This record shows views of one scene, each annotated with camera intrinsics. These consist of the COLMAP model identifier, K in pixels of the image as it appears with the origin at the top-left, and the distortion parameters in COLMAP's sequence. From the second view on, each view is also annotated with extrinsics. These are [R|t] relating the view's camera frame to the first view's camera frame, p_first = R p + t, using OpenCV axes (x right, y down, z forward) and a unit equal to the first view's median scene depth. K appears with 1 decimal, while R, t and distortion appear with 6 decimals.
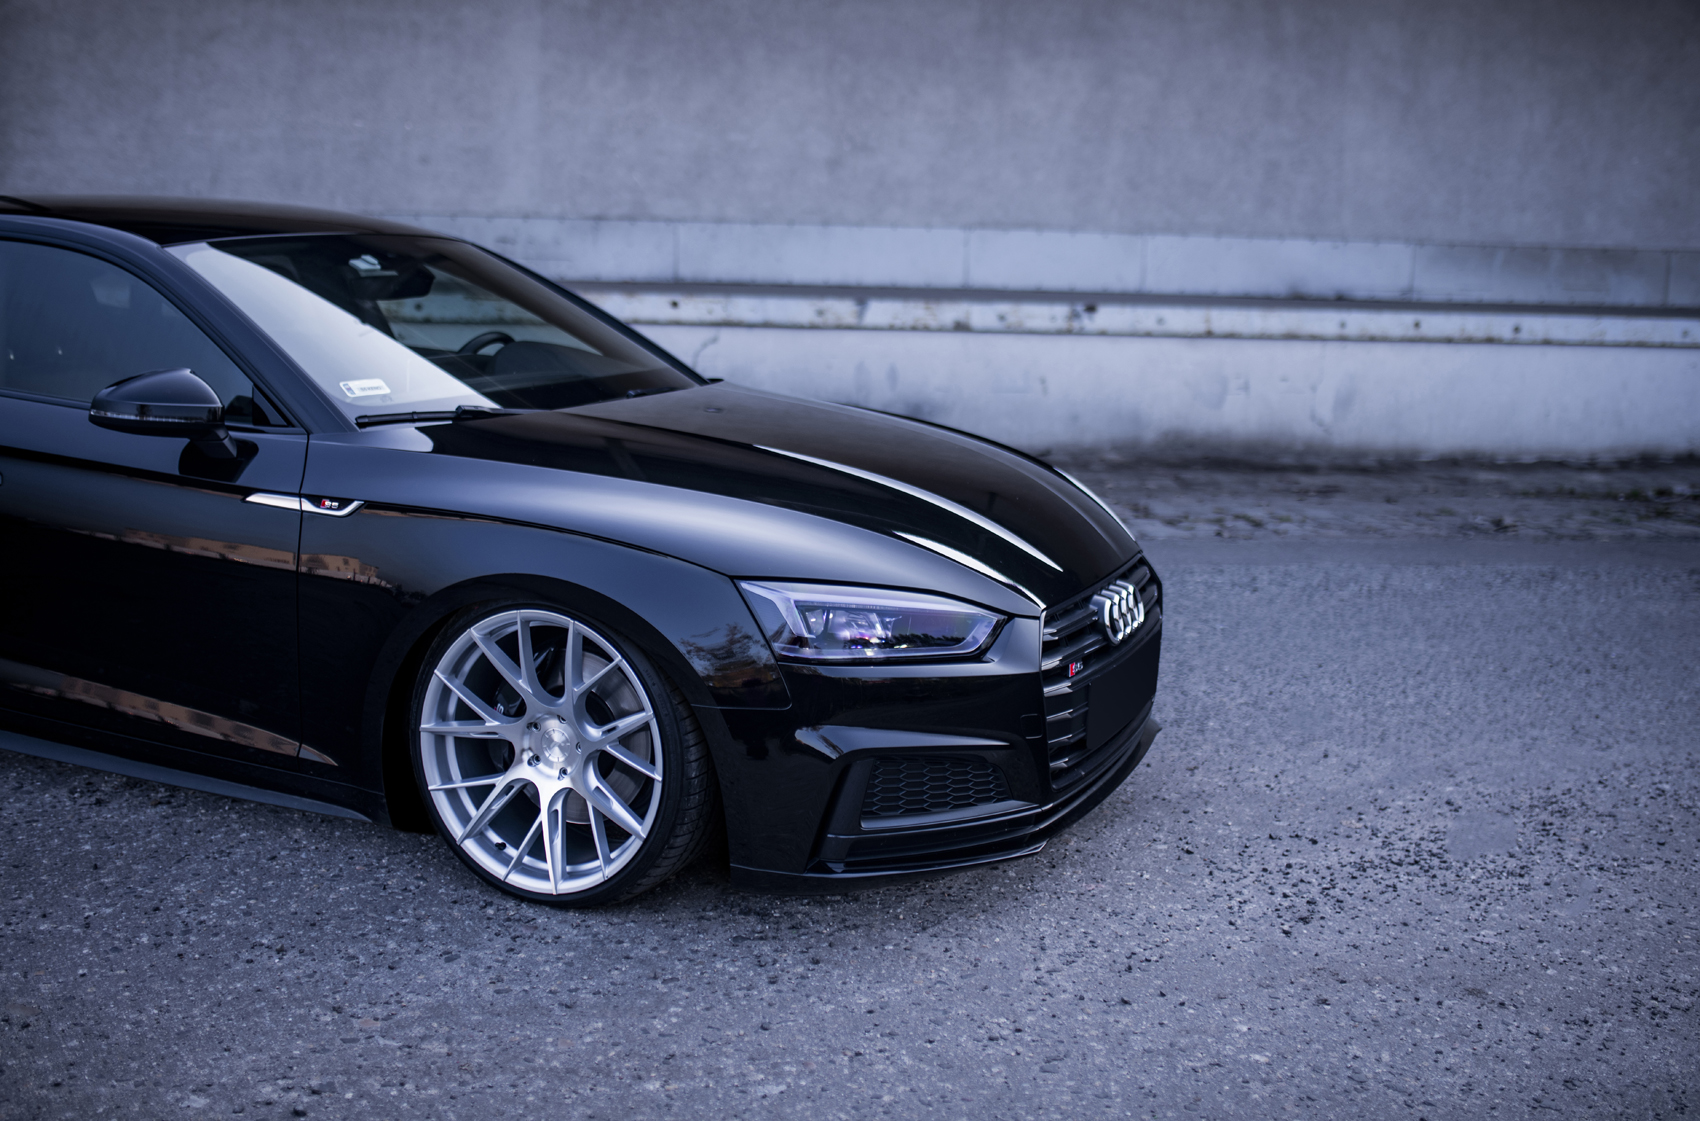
lens RADIAL K [[1768.8, 0, 909.7], [0, 1768.8, 598.0], [0, 0, 1]] dist [-0.065878, 0.096800]
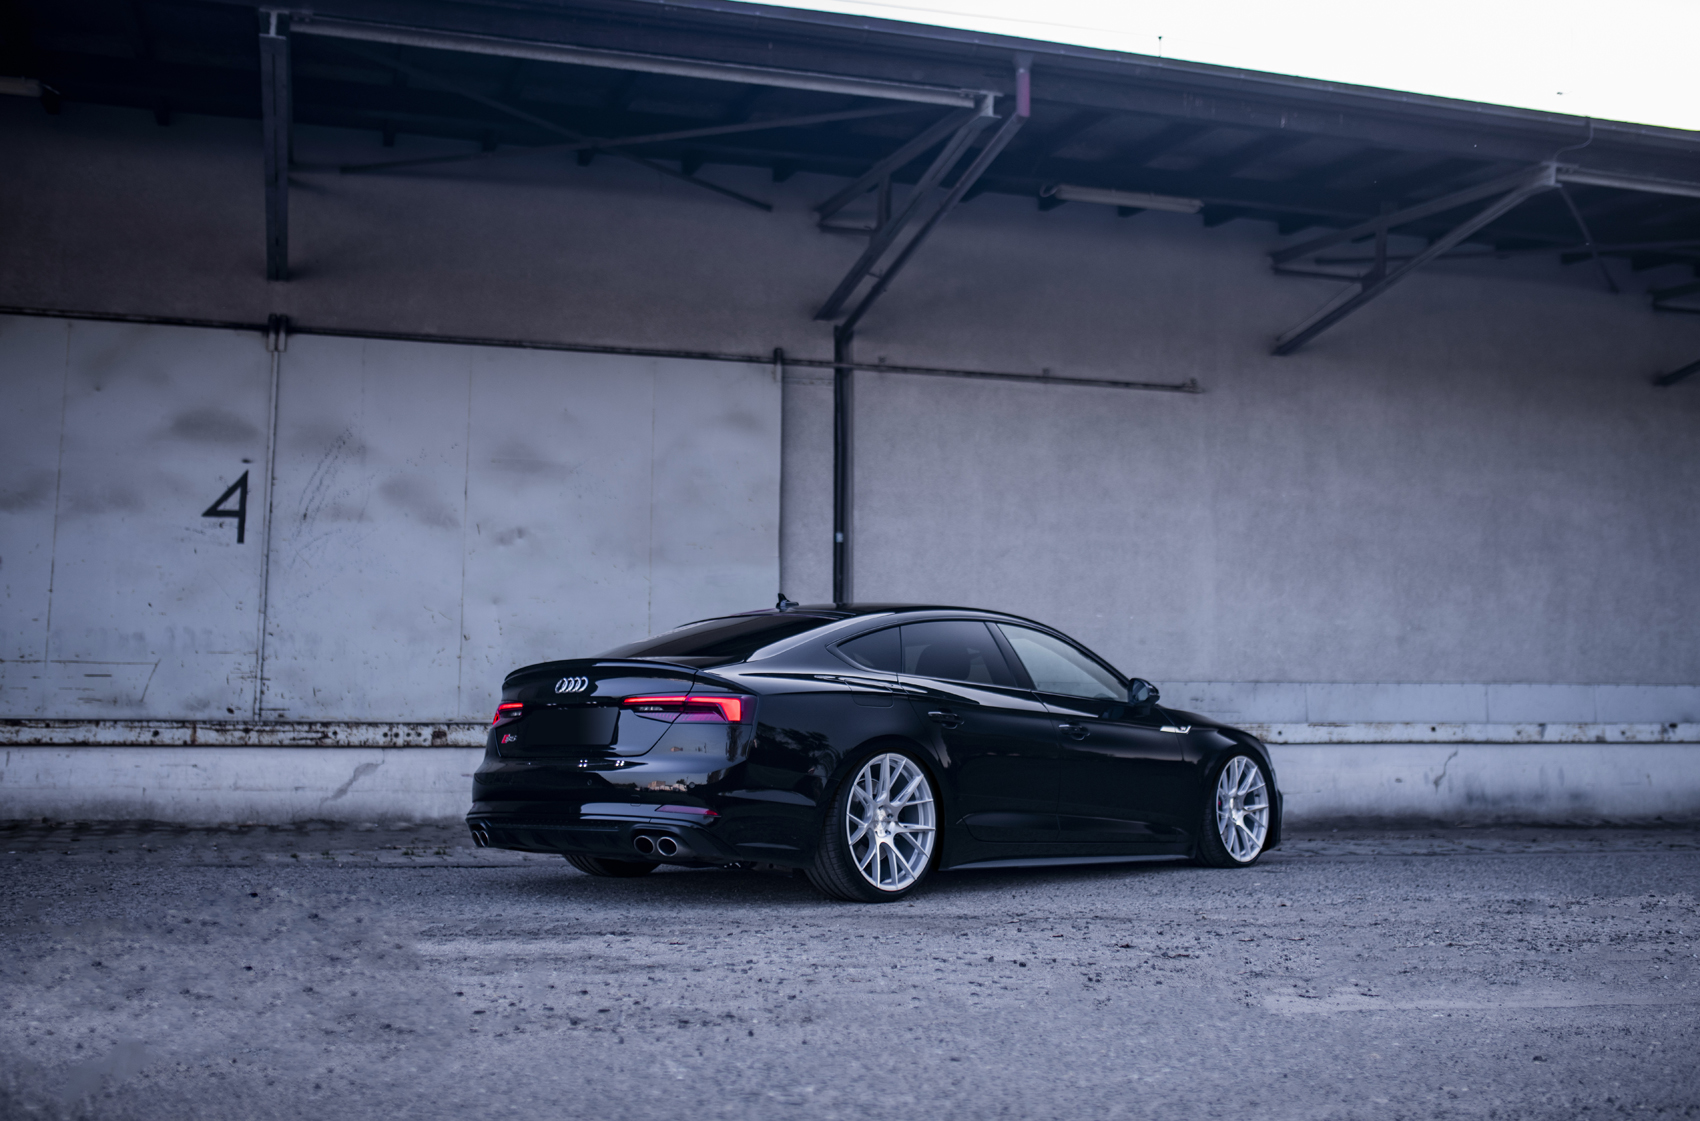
lens RADIAL K [[1712.8, 0, 874.3], [0, 1712.8, 602.7], [0, 0, 1]] dist [-0.066300, 0.101489]
pose [[0.986941, -0.019723, 0.159870, -0.682630], [0.066614, 0.953606, -0.293594, 0.092243], [-0.146662, 0.300410, 0.942467, -0.210905]]
